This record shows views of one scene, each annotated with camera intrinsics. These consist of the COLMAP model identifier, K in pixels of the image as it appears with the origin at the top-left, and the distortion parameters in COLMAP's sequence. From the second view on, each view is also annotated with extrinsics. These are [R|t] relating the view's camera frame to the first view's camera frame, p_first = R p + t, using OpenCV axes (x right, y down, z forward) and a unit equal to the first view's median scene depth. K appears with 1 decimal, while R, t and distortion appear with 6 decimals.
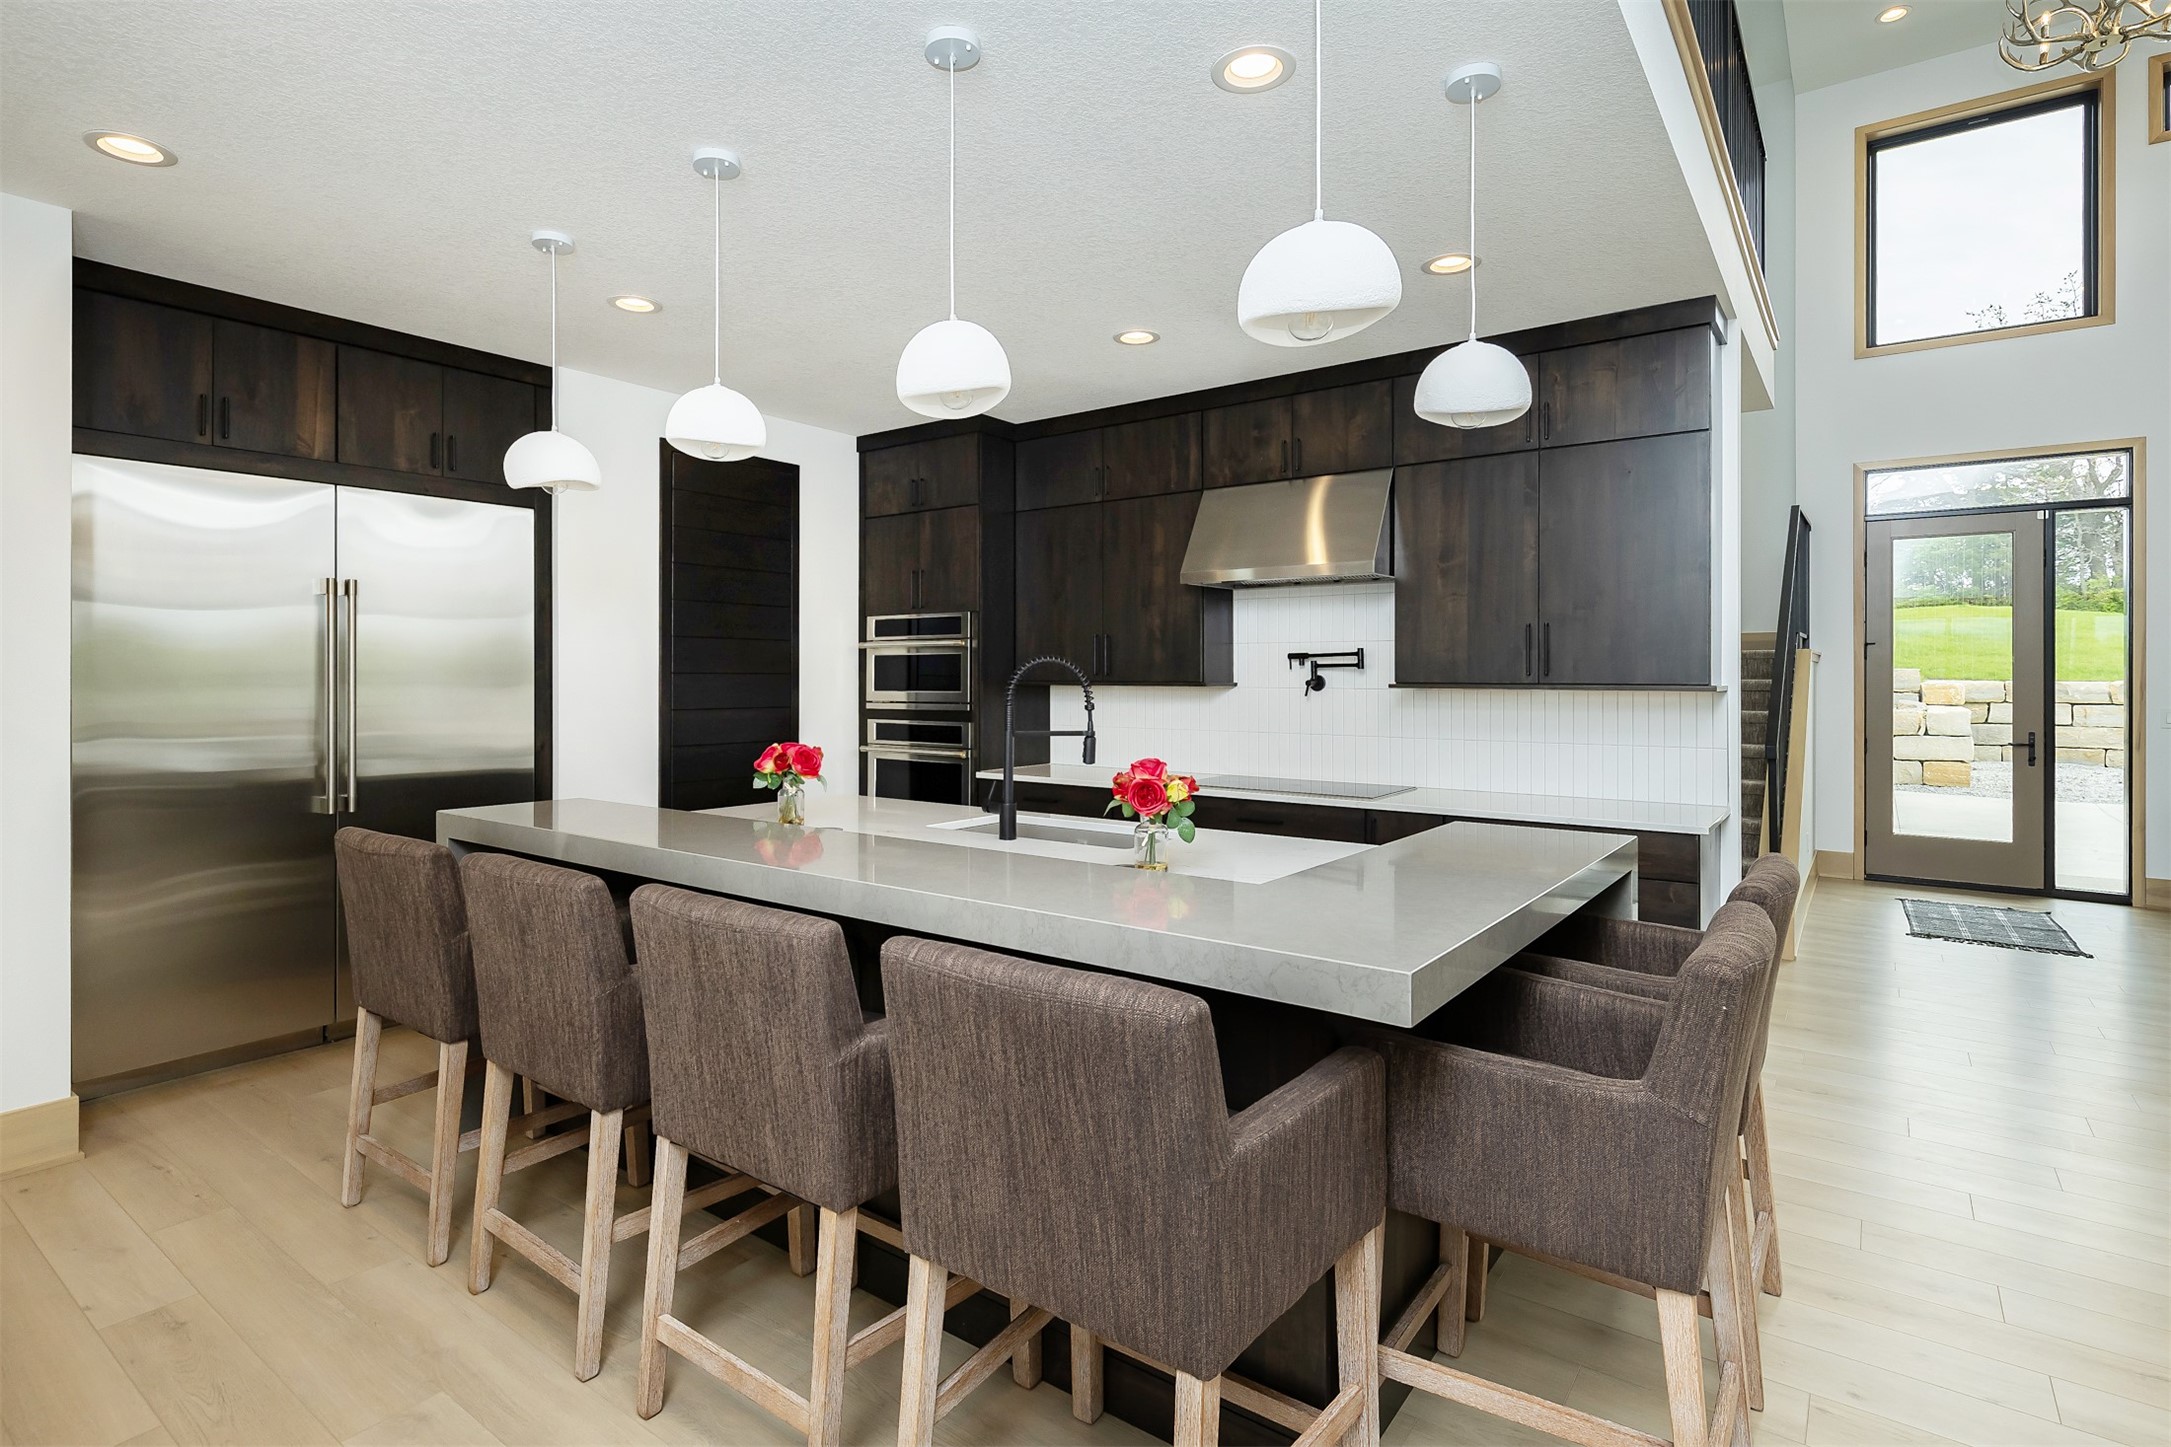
lens RADIAL K [[1087.5, 0, 1017.1], [0, 1087.5, 674.5], [0, 0, 1]] dist [-0.005372, 0.000175]
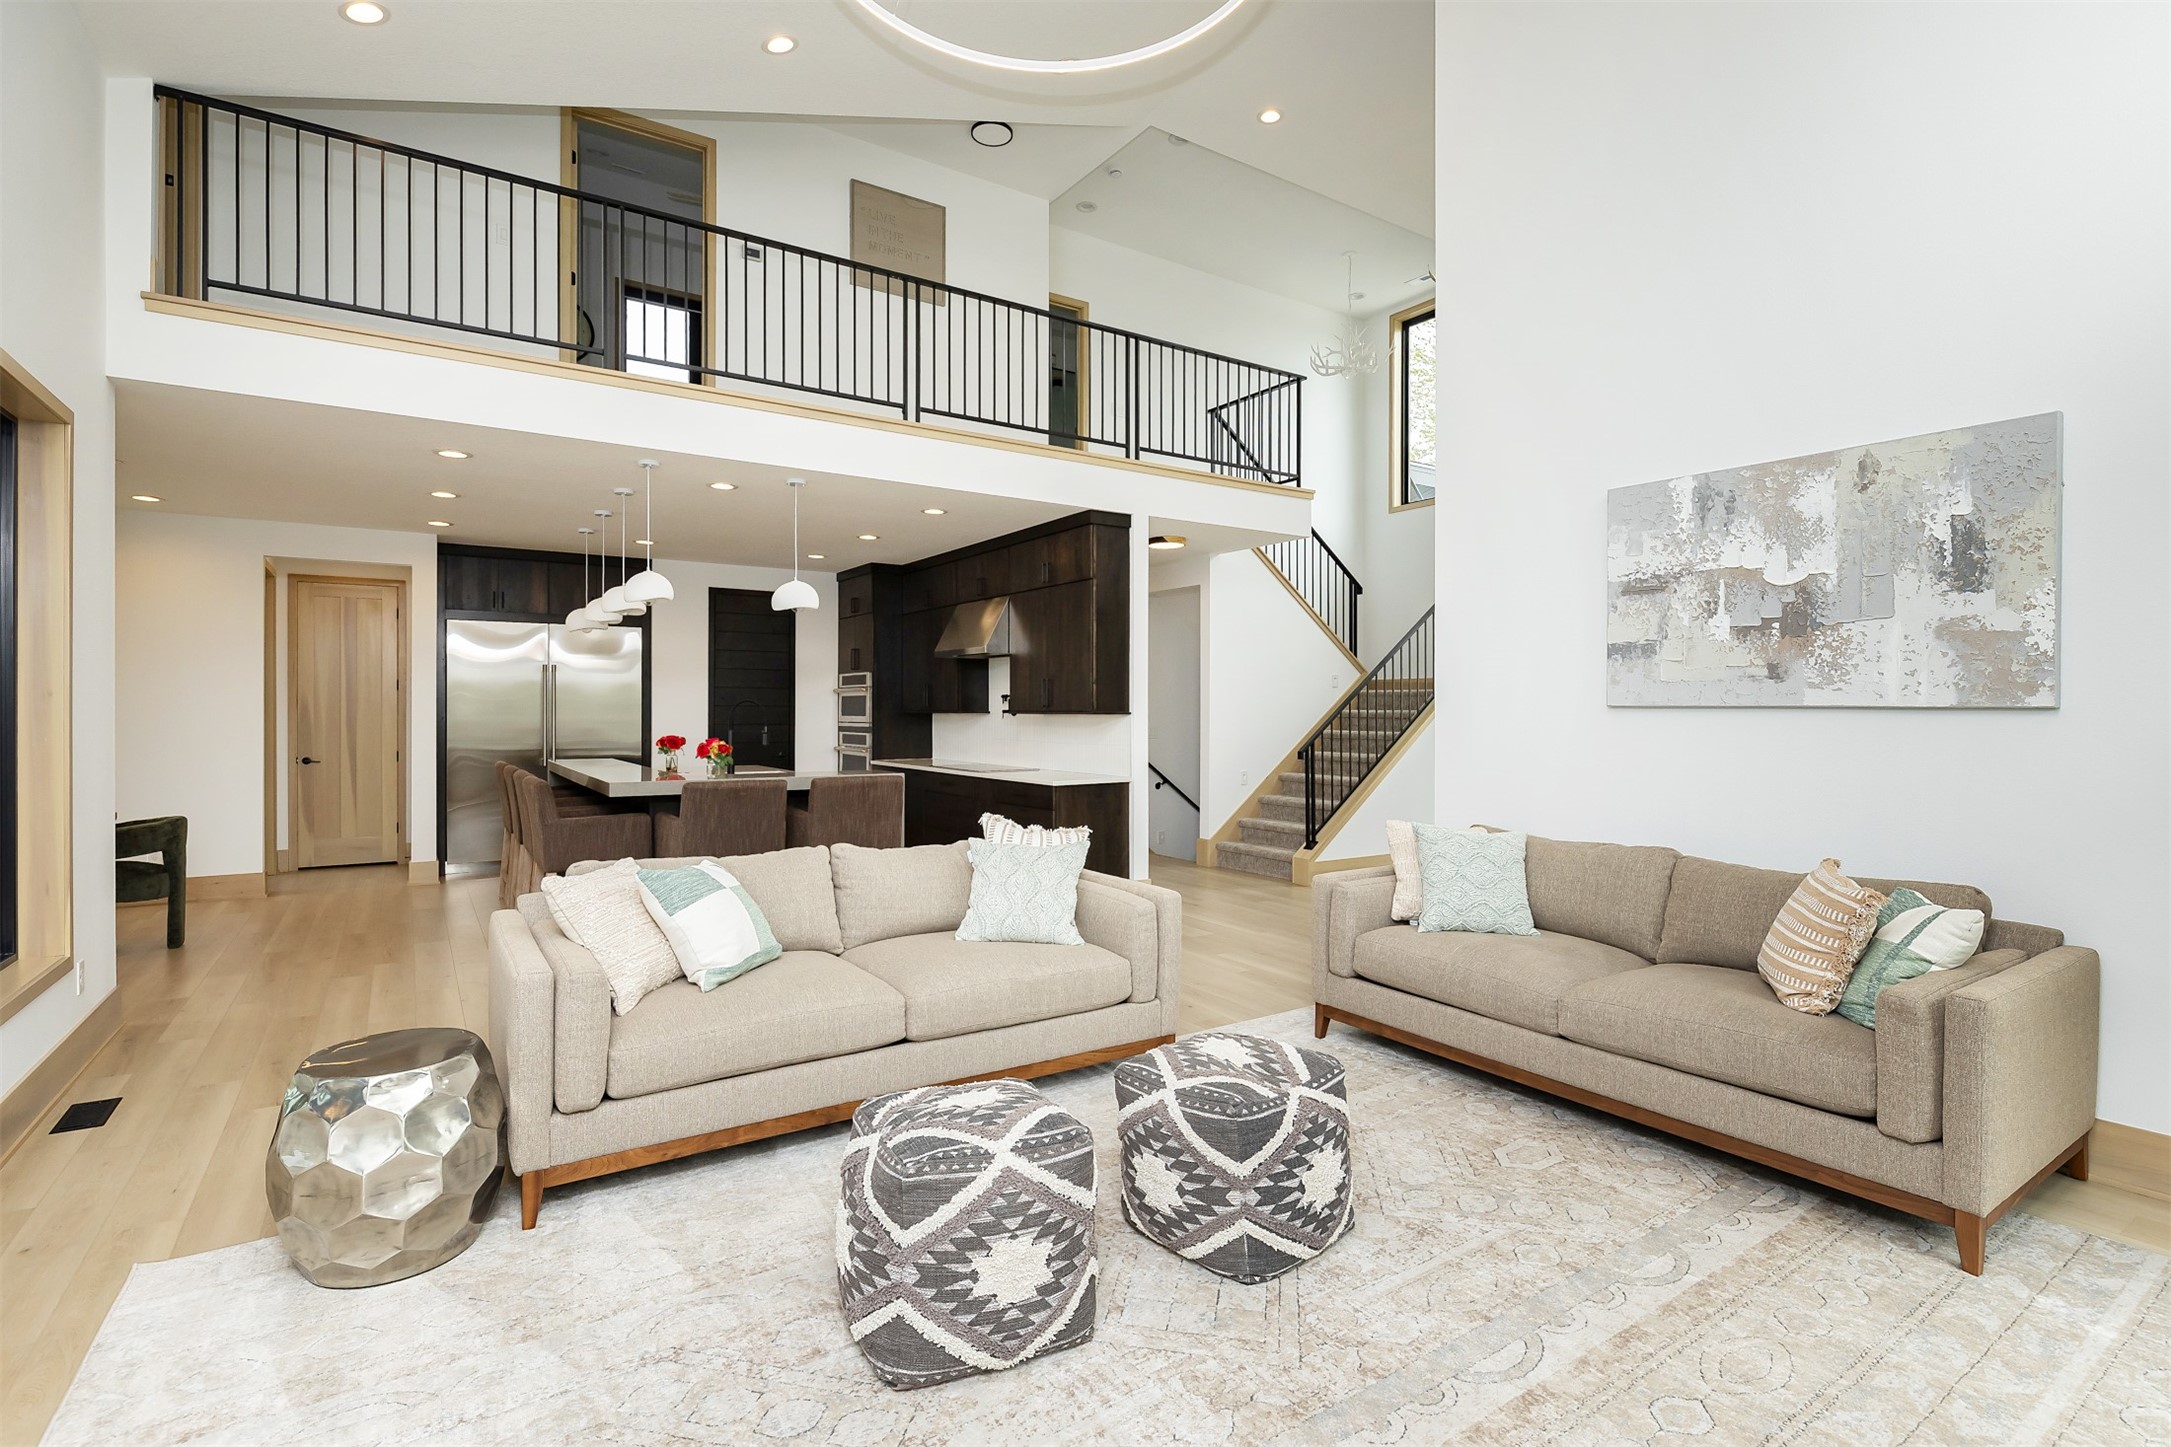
lens RADIAL K [[1027.4, 0, 1086.0], [0, 1027.4, 706.3], [0, 0, 1]] dist [-0.000528, -0.001100]
pose [[0.949878, -0.000658, -0.312621, 0.759381], [-0.000968, 0.999987, -0.005046, 0.007292], [0.312620, 0.005096, 0.949864, -0.456118]]
